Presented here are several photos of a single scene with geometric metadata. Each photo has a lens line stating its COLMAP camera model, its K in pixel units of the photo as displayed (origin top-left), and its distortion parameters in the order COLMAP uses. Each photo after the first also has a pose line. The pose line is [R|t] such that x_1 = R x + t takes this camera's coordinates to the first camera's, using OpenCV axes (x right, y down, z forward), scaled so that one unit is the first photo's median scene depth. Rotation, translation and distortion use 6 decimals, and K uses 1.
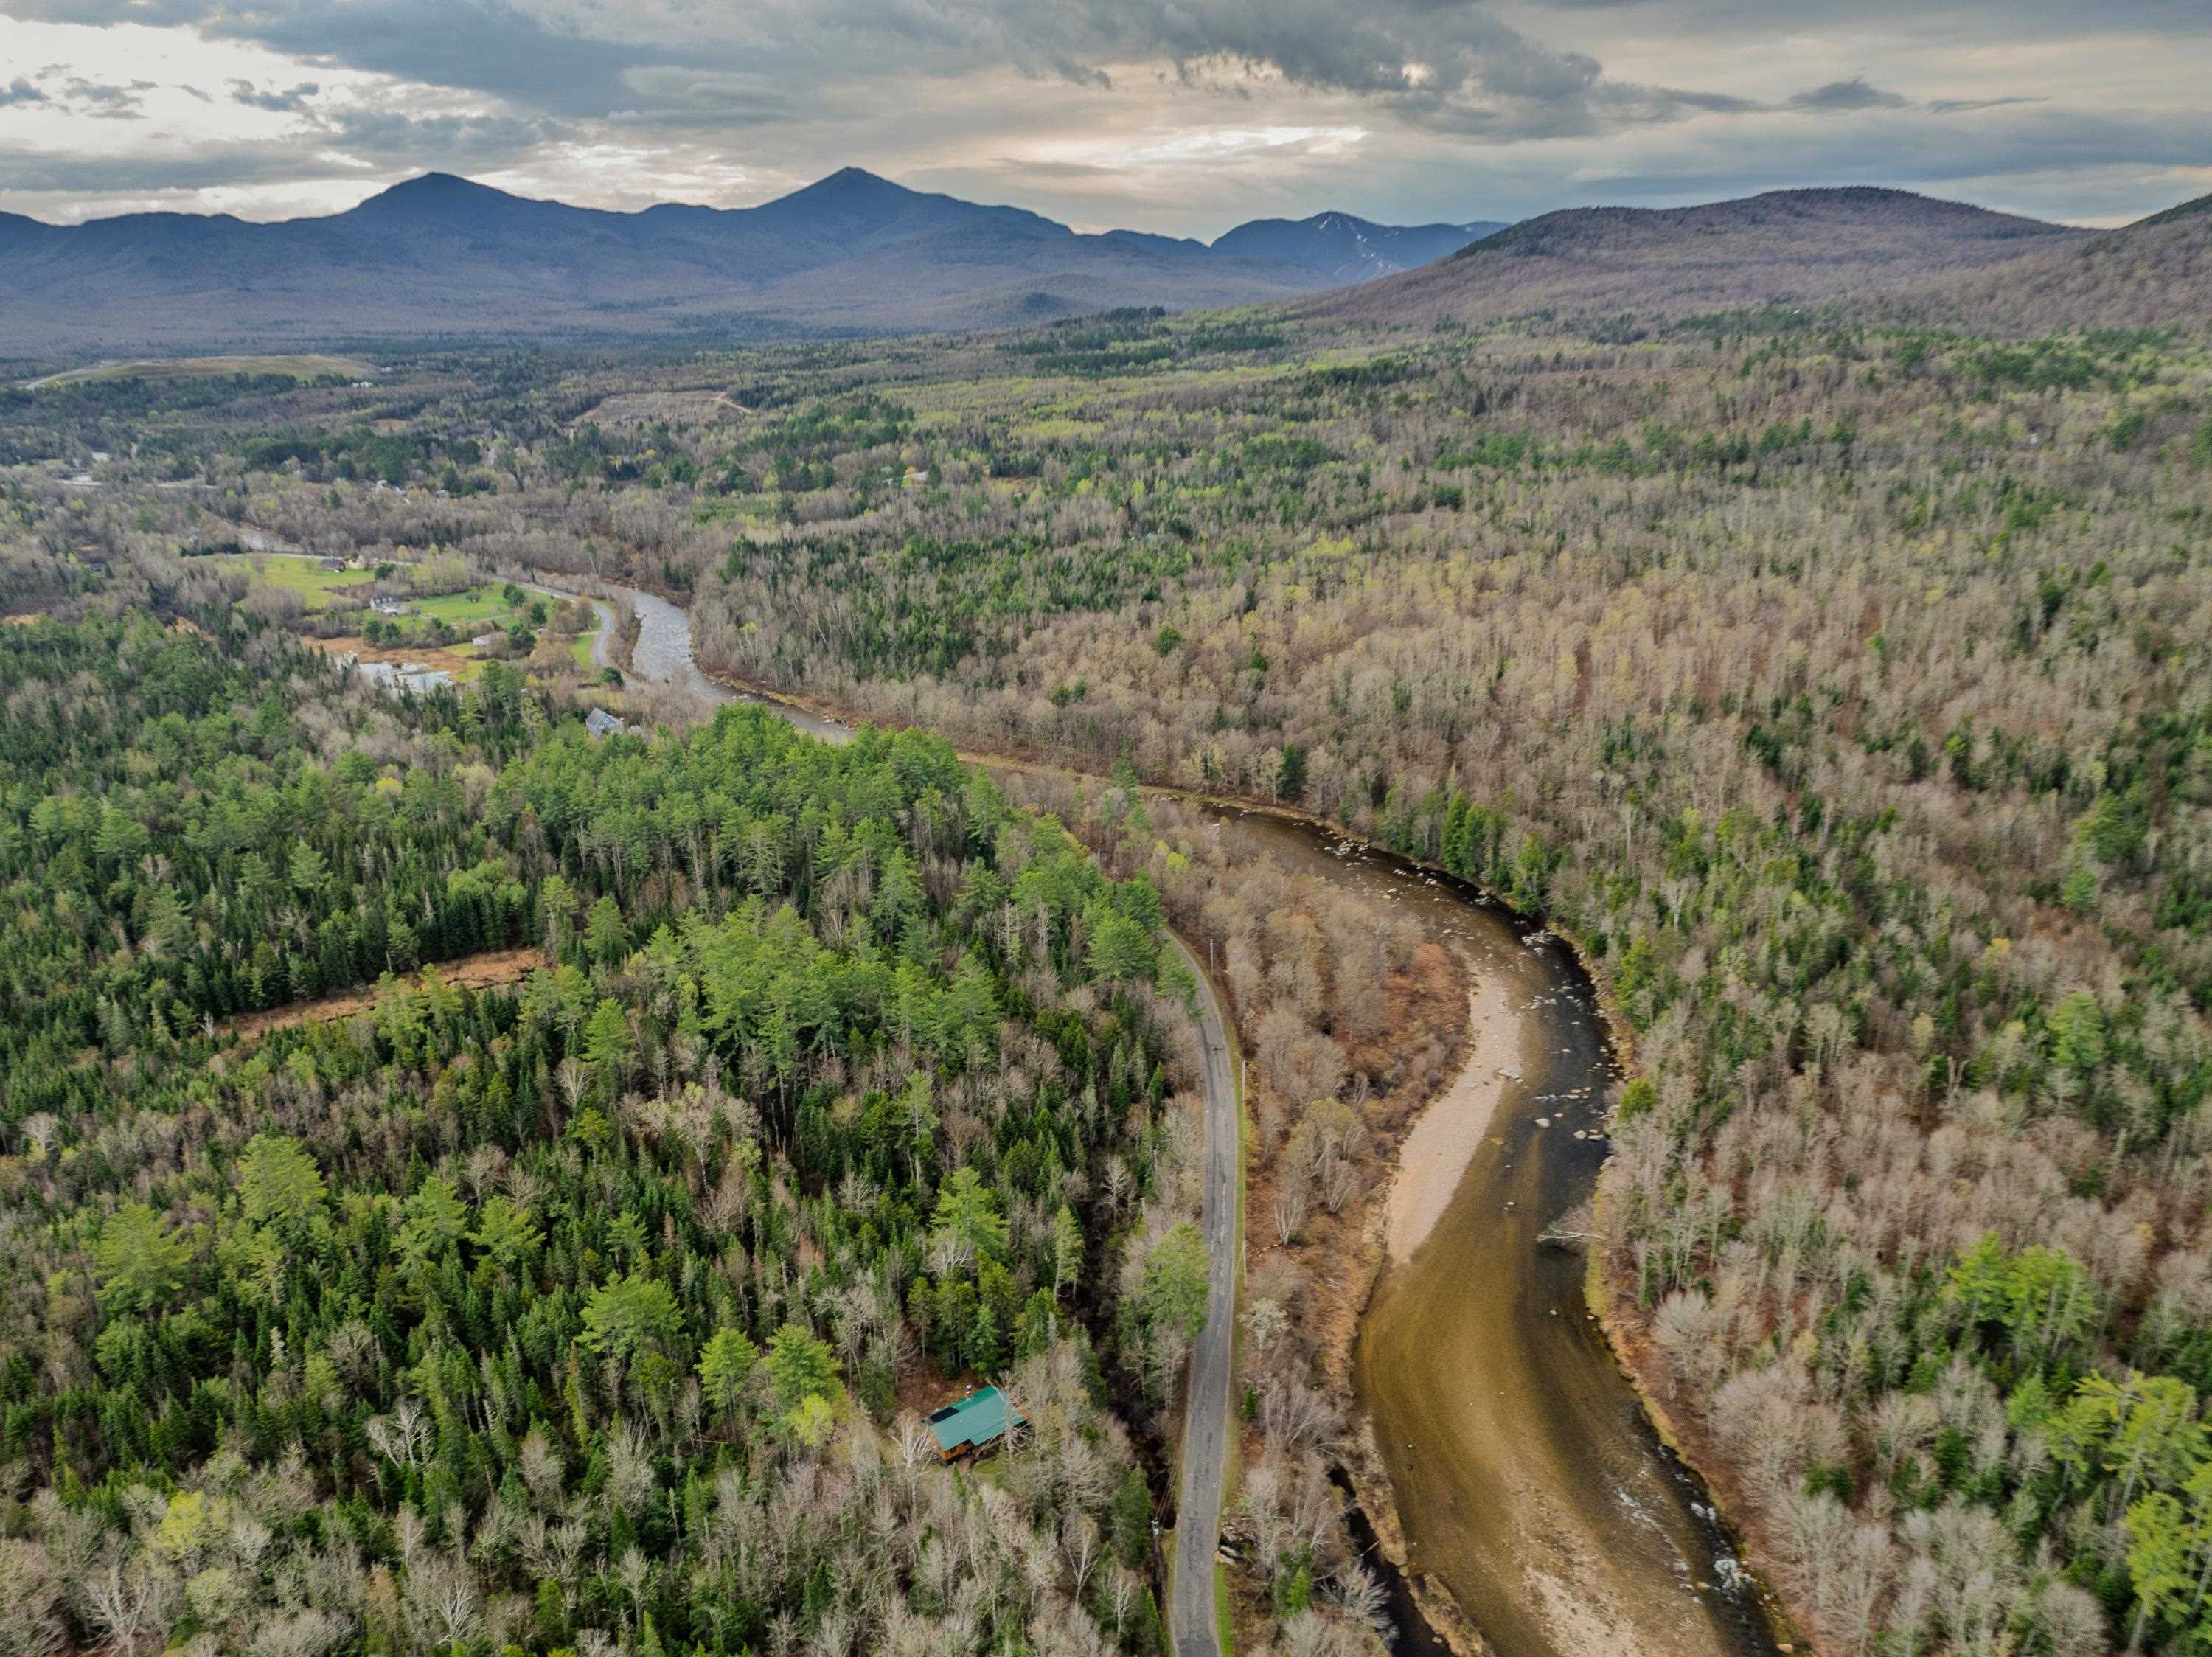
lens RADIAL K [[1545.1, 0, 1112.3], [0, 1545.1, 834.5], [0, 0, 1]] dist [-0.037116, 0.003908]
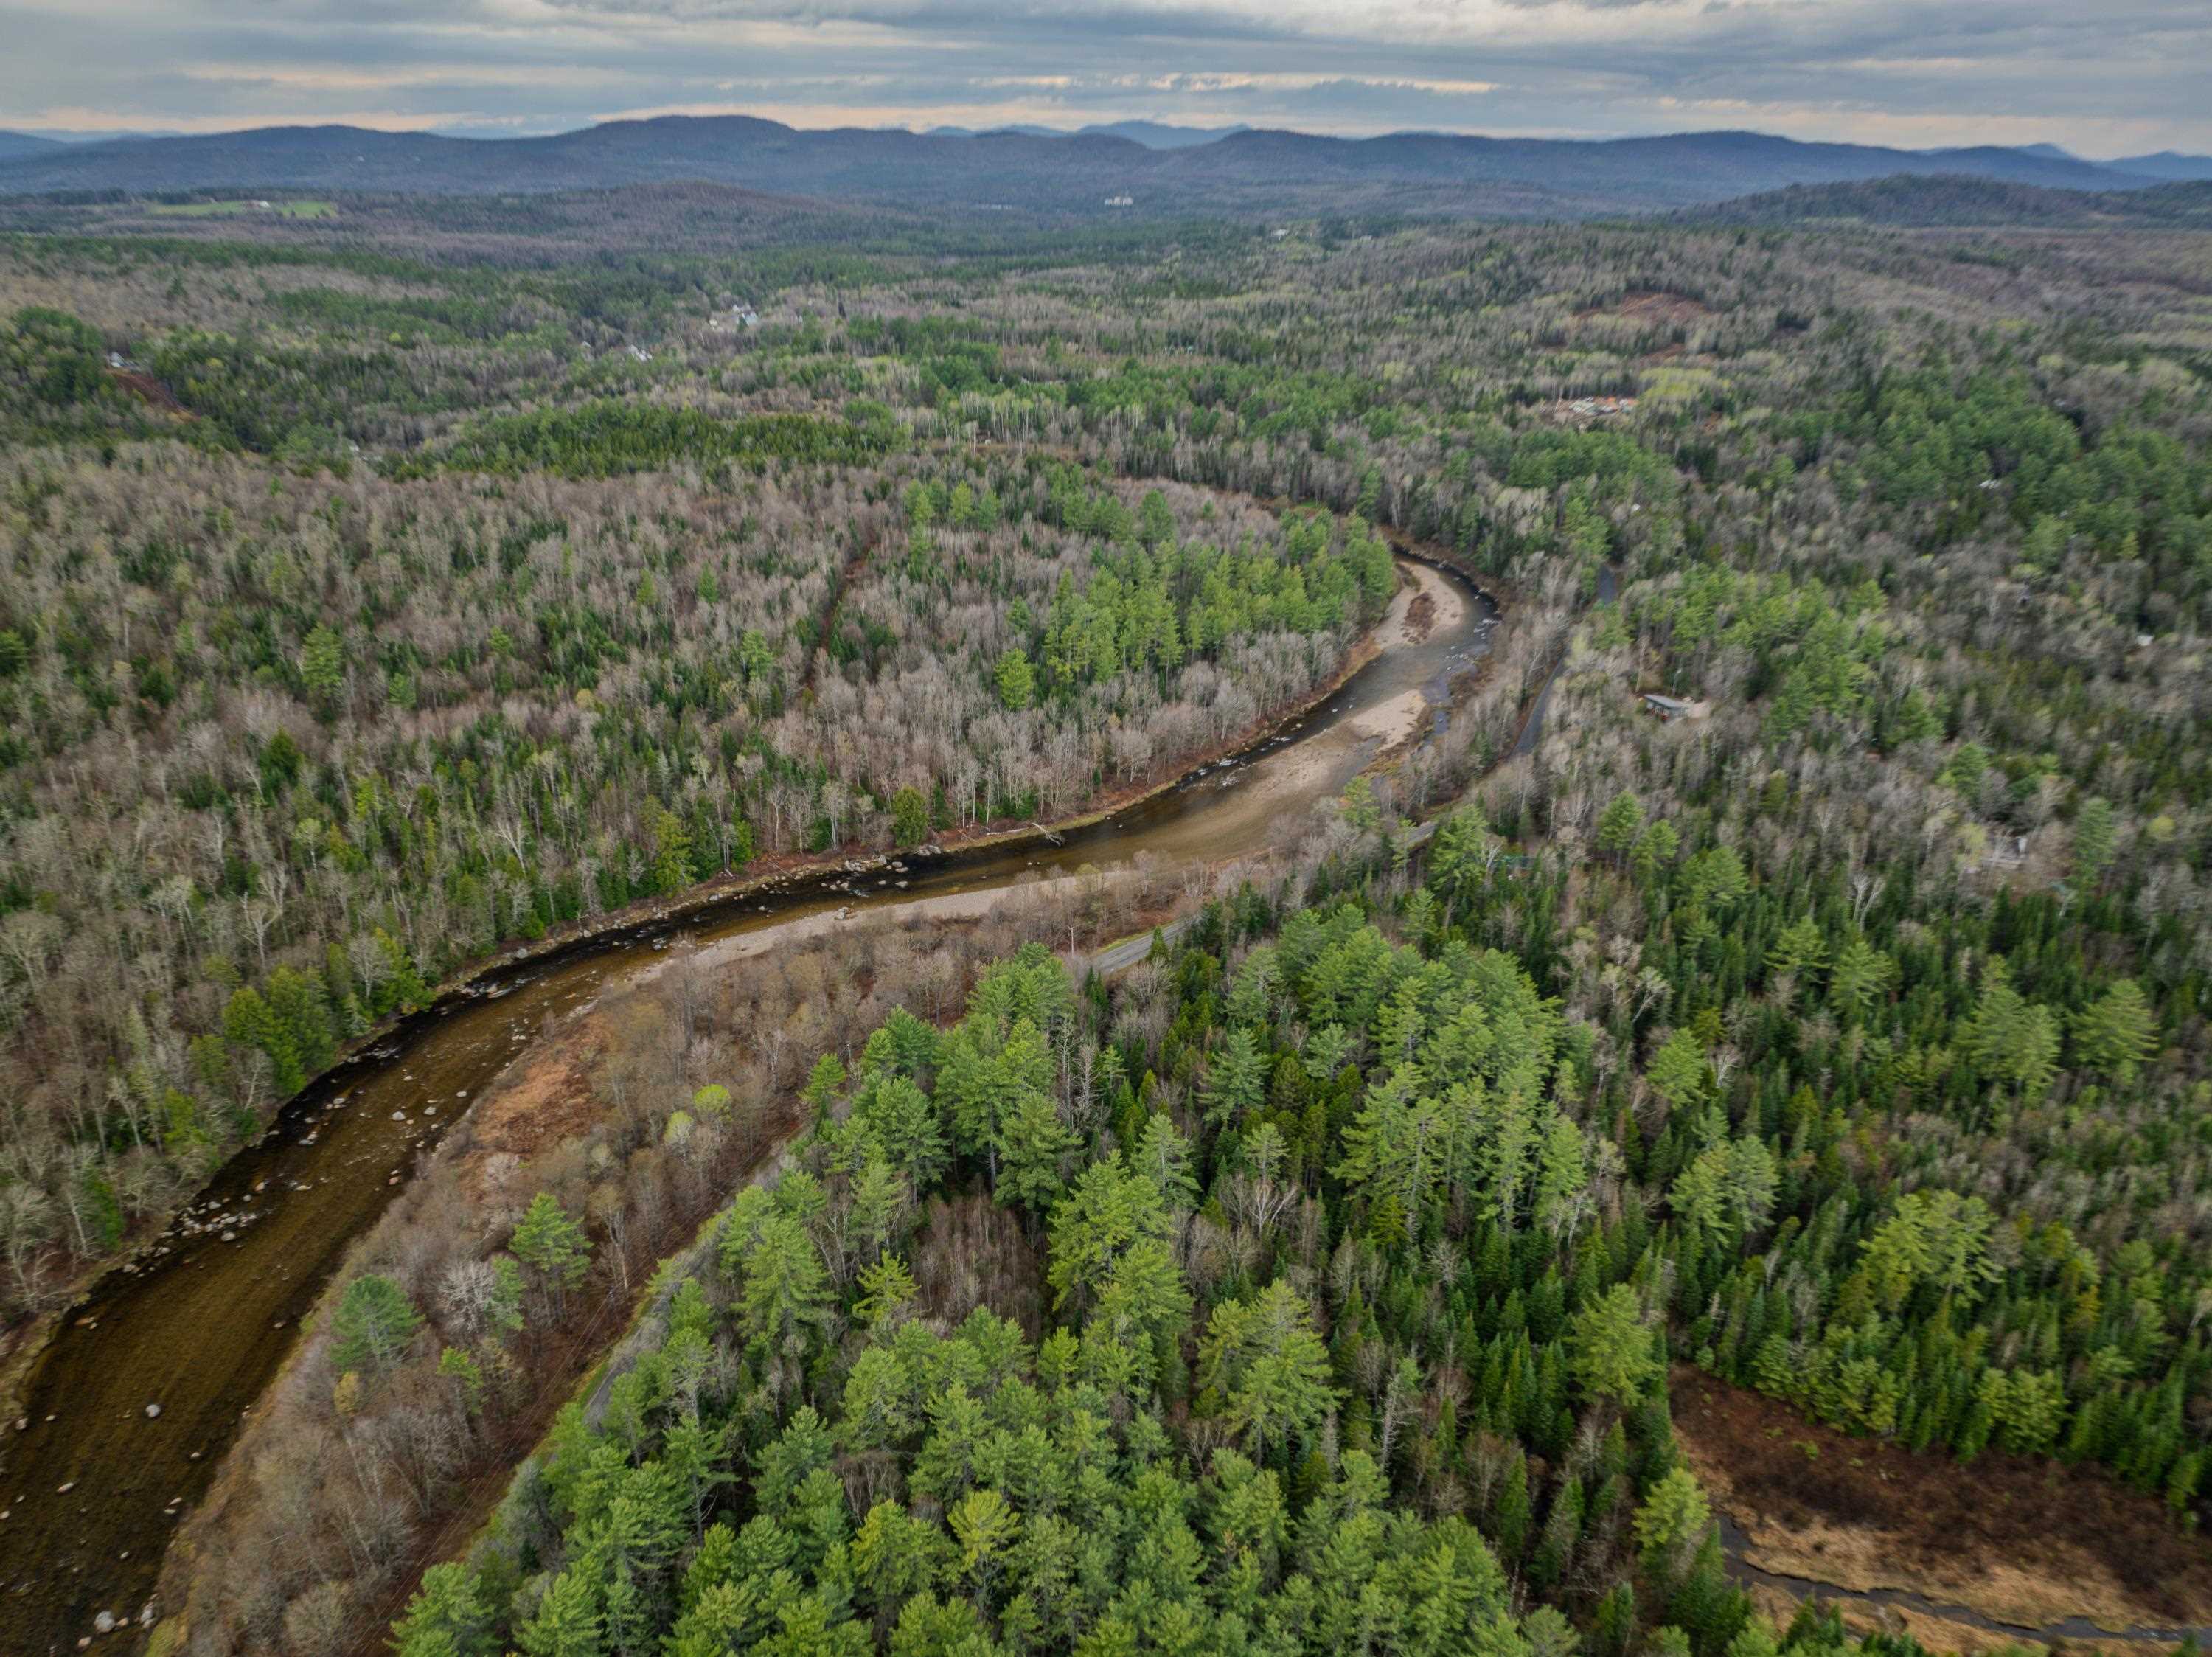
lens RADIAL K [[1545.1, 0, 1105.8], [0, 1545.1, 838.0], [0, 0, 1]] dist [-0.037116, 0.003908]
pose [[-0.741559, -0.279928, 0.609697, -0.310510], [0.208447, 0.767676, 0.605989, -0.295880], [-0.637684, 0.576466, -0.510927, 0.826167]]
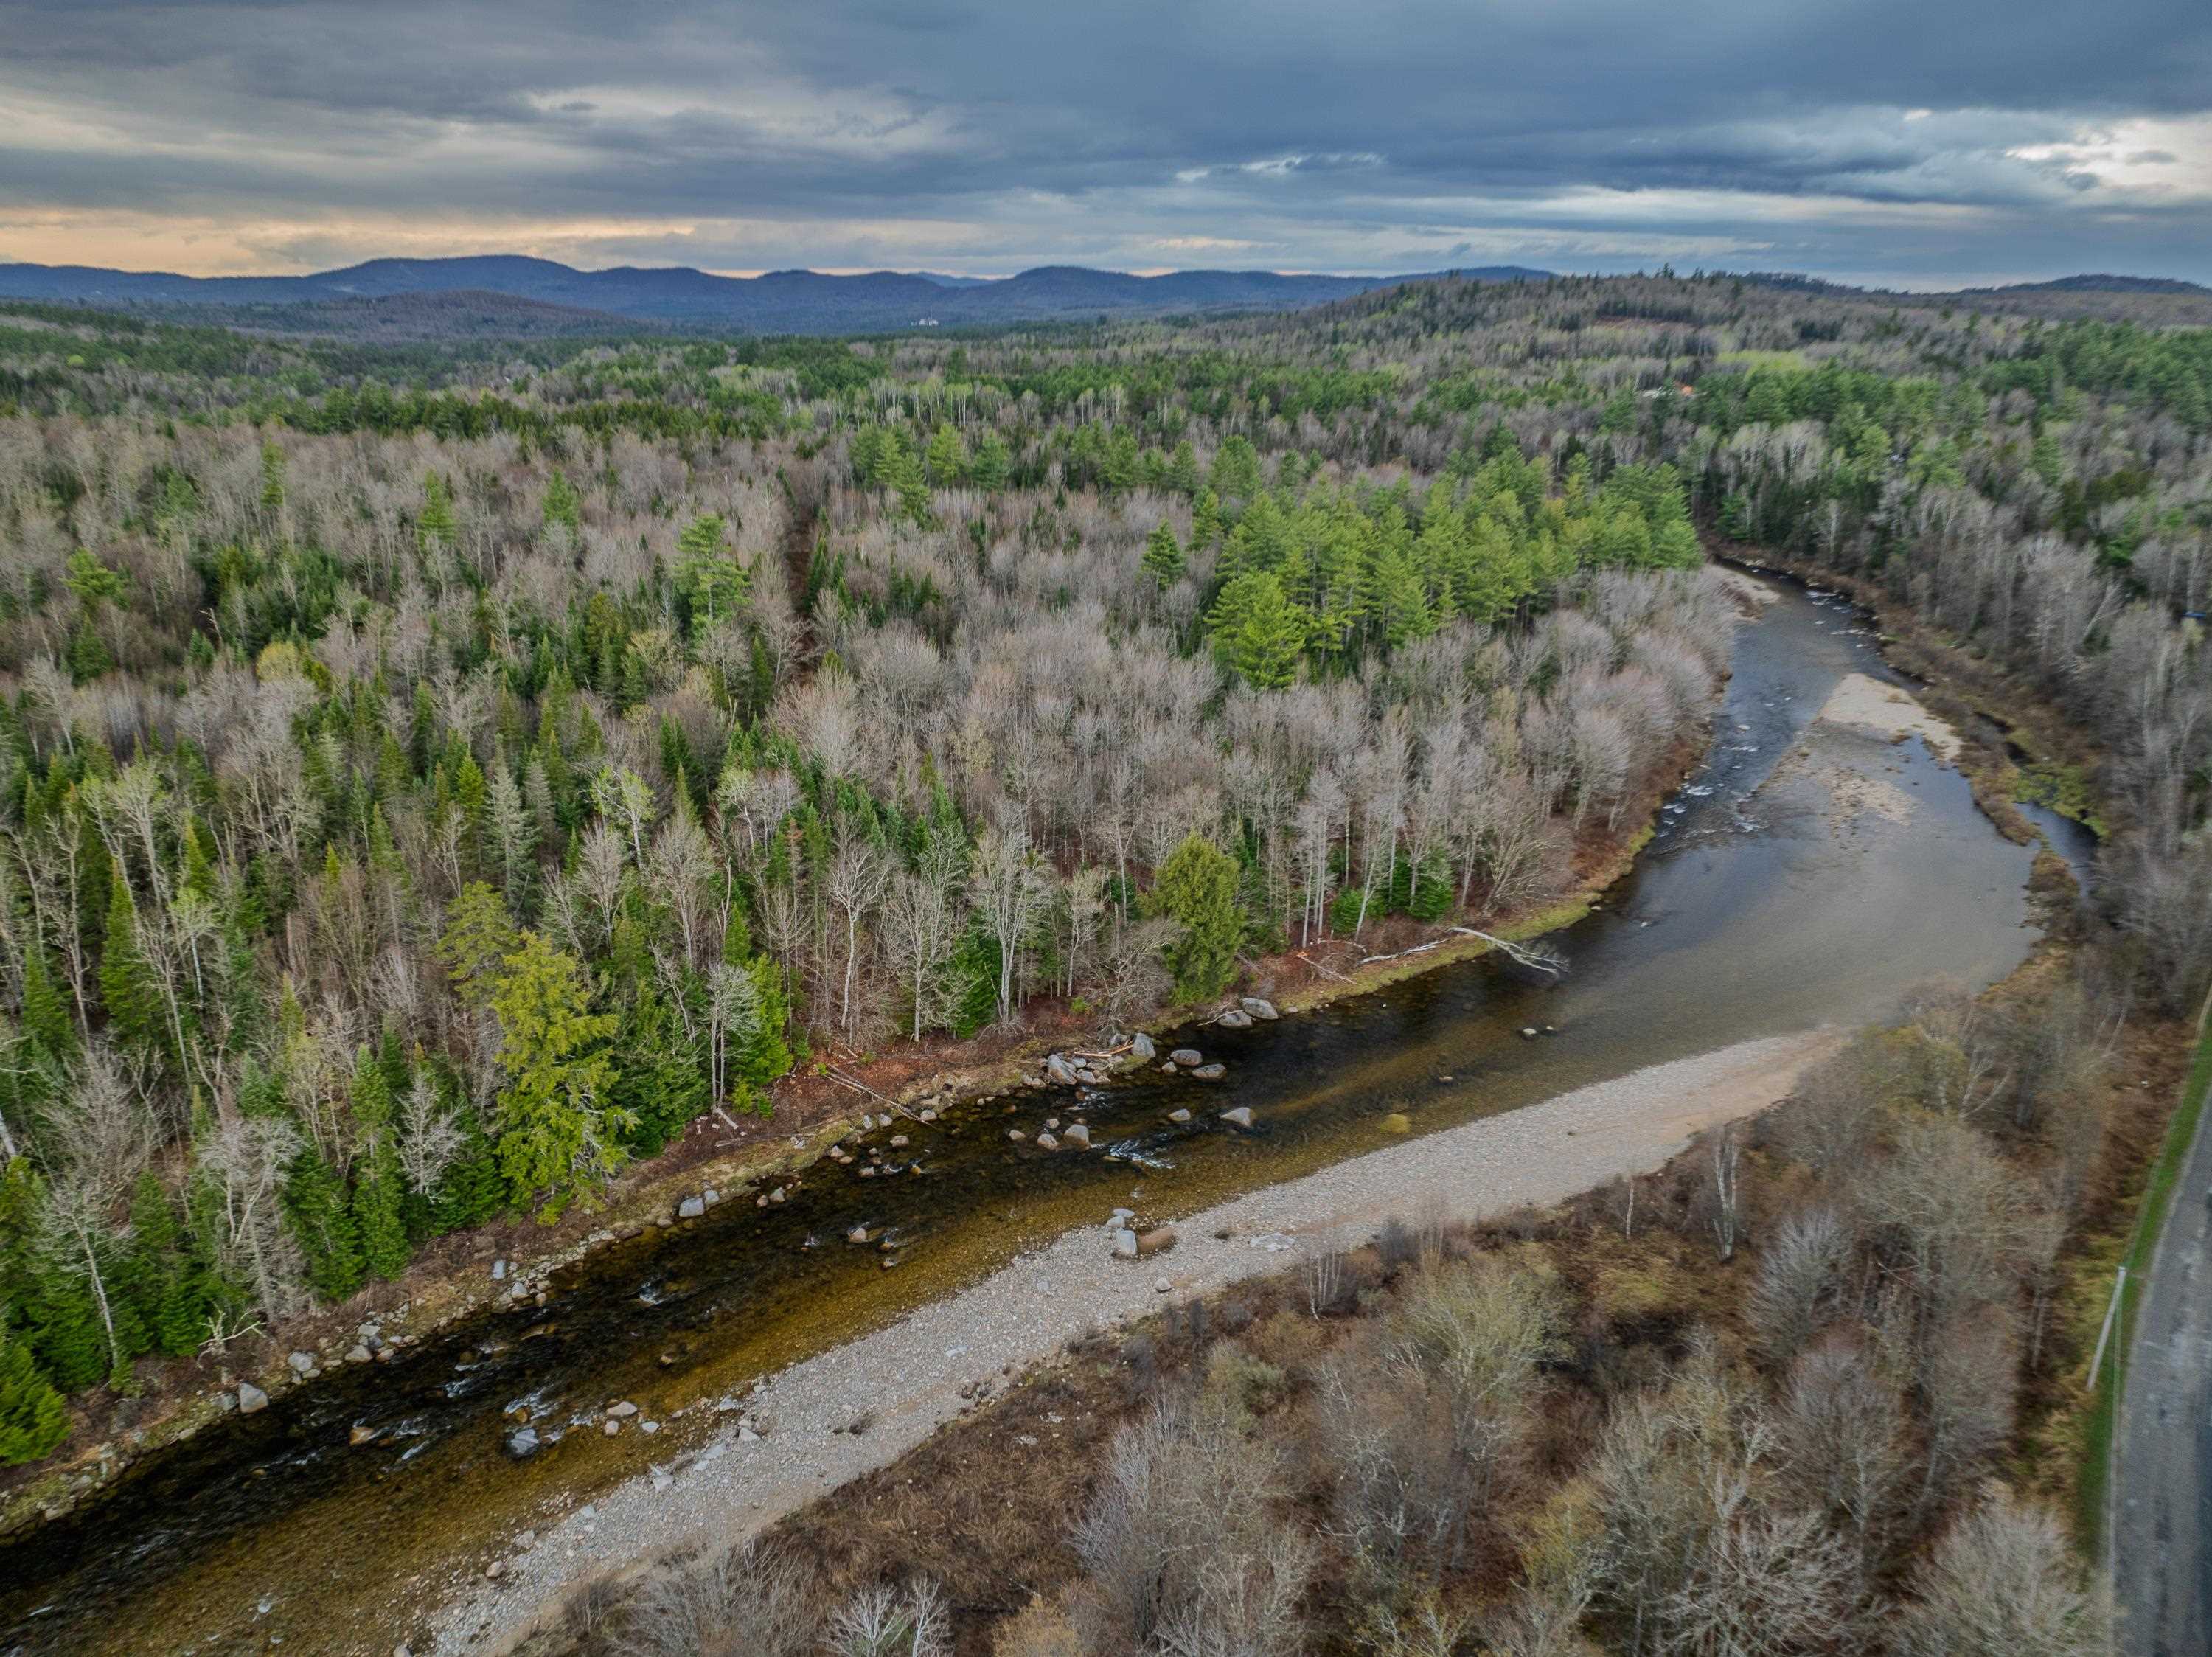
lens RADIAL K [[1545.1, 0, 1103.8], [0, 1545.1, 836.8], [0, 0, 1]] dist [-0.037116, 0.003908]
pose [[-0.824406, -0.188825, 0.533573, 0.055542], [0.176479, 0.809957, 0.559307, -0.061590], [-0.537782, 0.555260, -0.634410, 0.687119]]
